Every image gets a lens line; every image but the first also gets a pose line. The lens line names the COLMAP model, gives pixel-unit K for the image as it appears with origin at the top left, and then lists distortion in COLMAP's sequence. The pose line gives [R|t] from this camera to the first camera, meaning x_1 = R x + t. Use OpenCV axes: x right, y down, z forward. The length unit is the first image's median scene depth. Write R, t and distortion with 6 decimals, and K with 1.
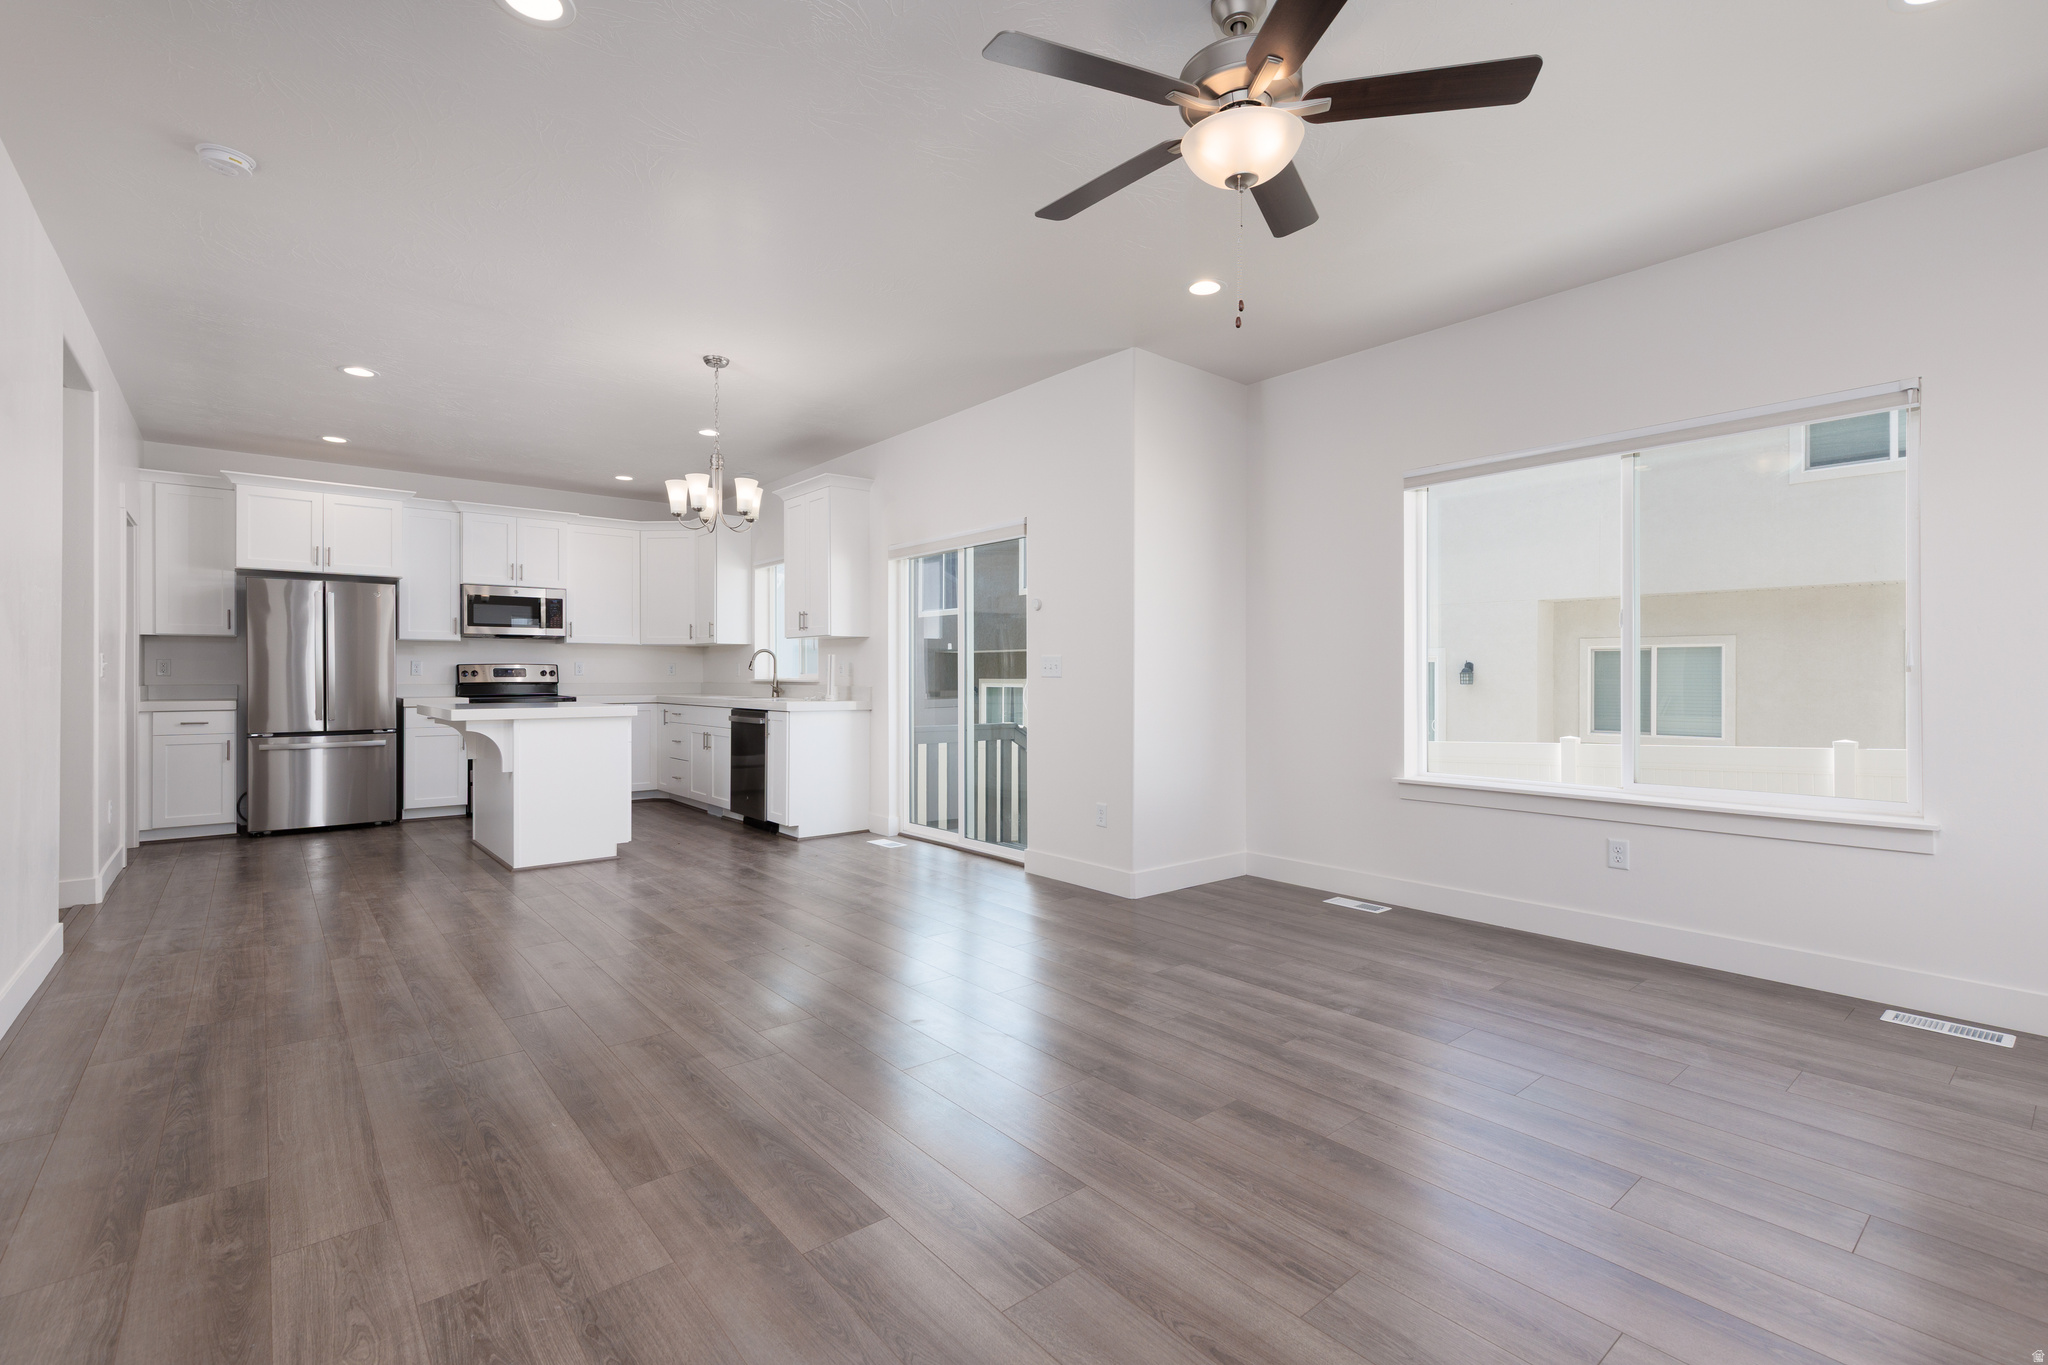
lens RADIAL K [[915.9, 0, 1028.0], [0, 915.9, 676.0], [0, 0, 1]] dist [0.008159, -0.000912]
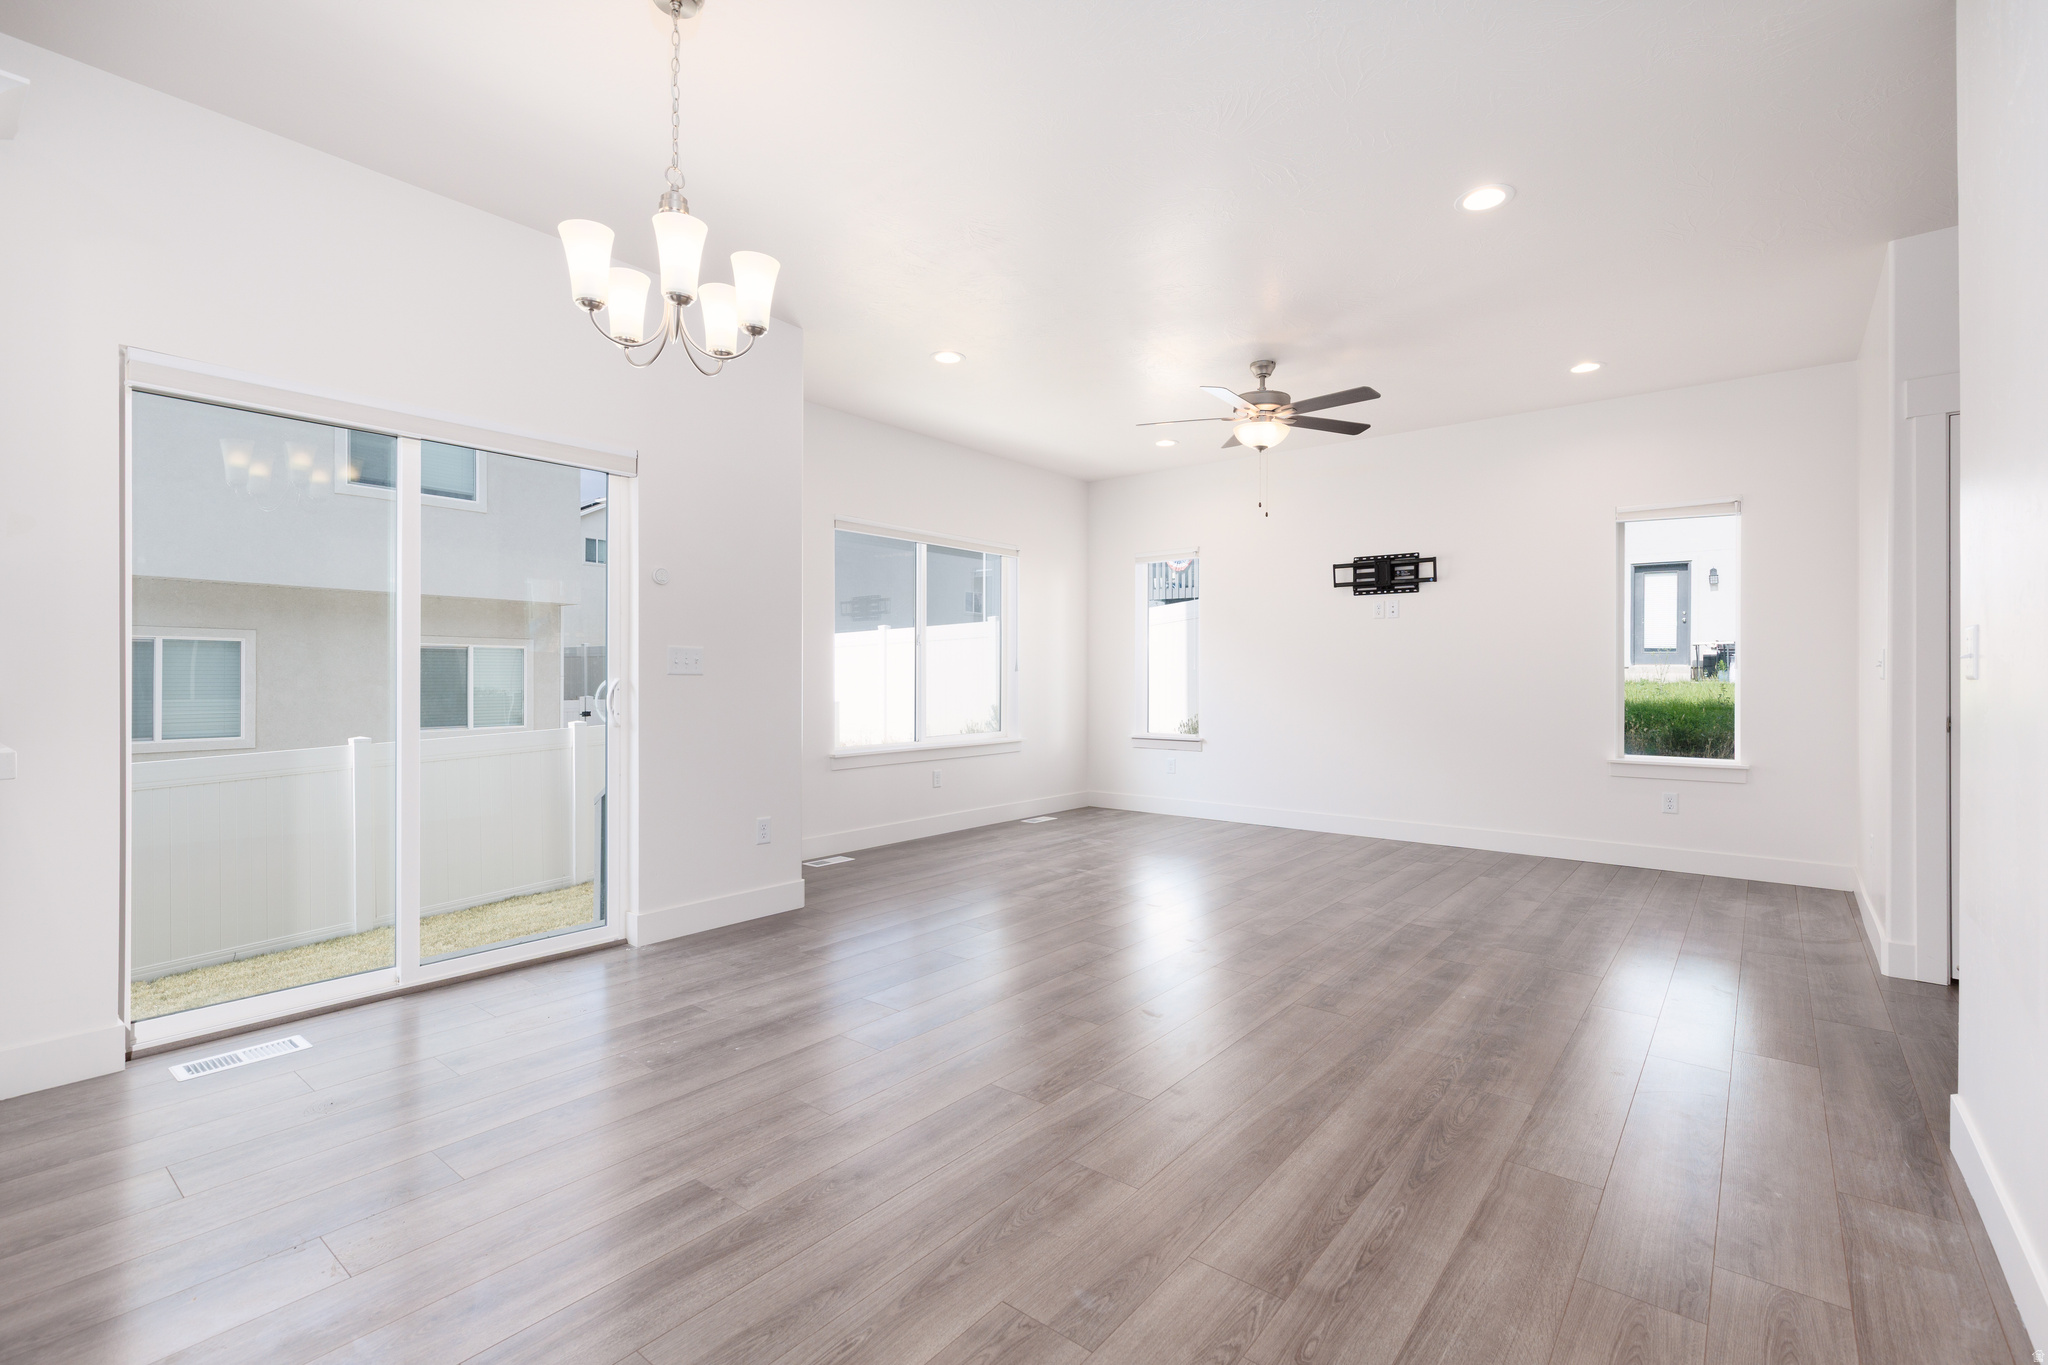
lens RADIAL K [[915.9, 0, 1031.9], [0, 915.9, 684.4], [0, 0, 1]] dist [0.008159, -0.000912]
pose [[-0.197354, -0.010264, 0.980278, -0.627005], [-0.003572, 0.999946, 0.009751, 0.000457], [-0.980326, -0.001577, -0.197380, 0.687894]]
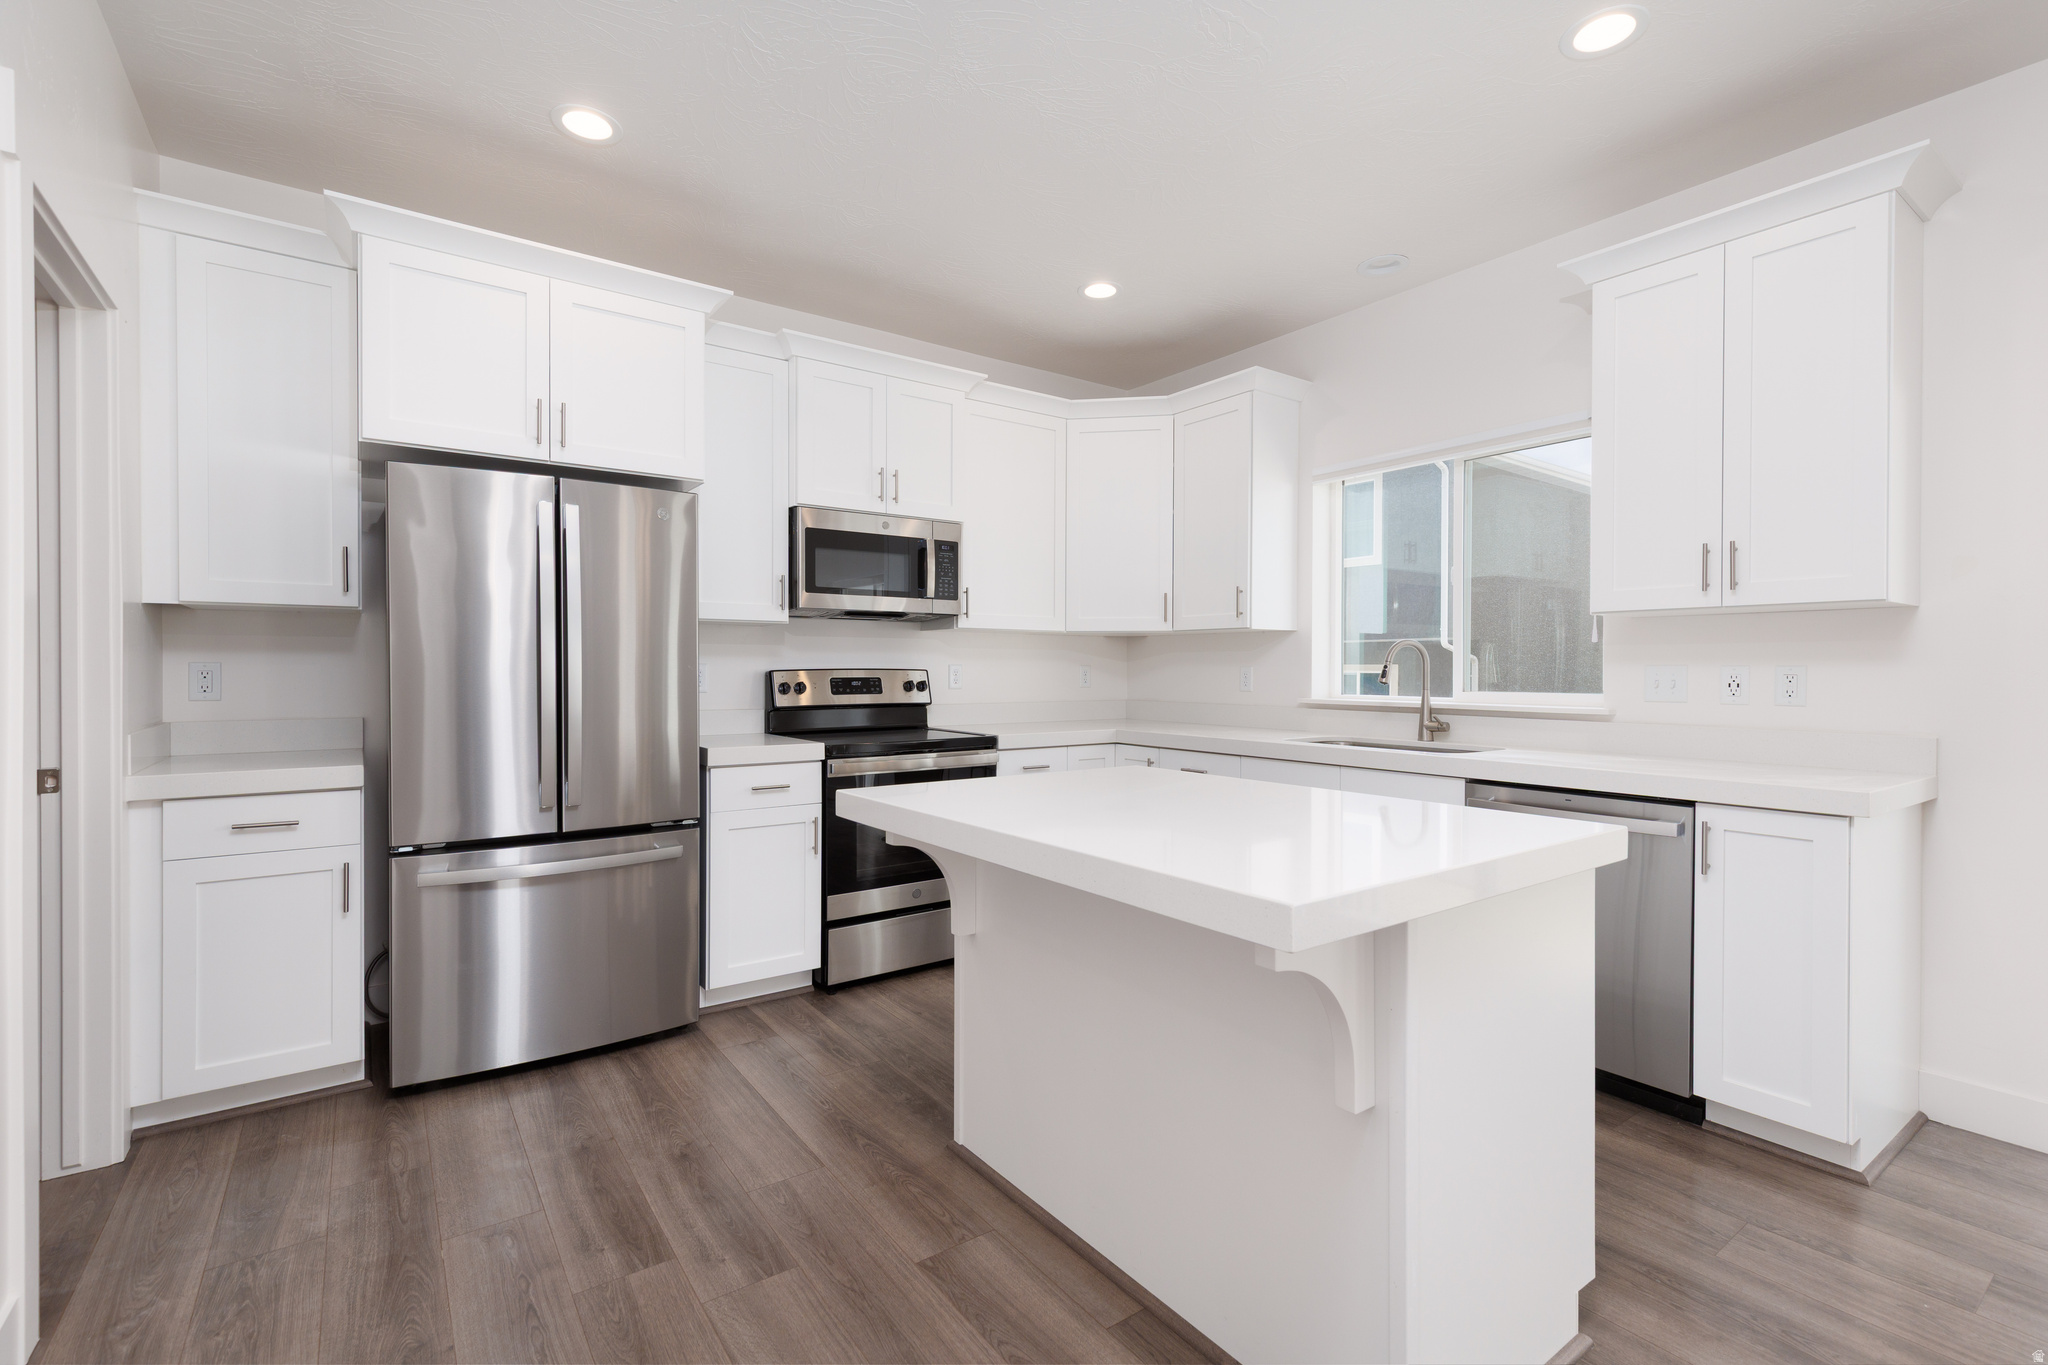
lens RADIAL K [[915.9, 0, 1036.5], [0, 915.9, 683.6], [0, 0, 1]] dist [0.008159, -0.000912]
pose [[0.997504, 0.003708, -0.070511, -0.528858], [-0.002612, 0.999874, 0.015636, -0.016580], [0.070560, -0.015413, 0.997388, 0.609155]]
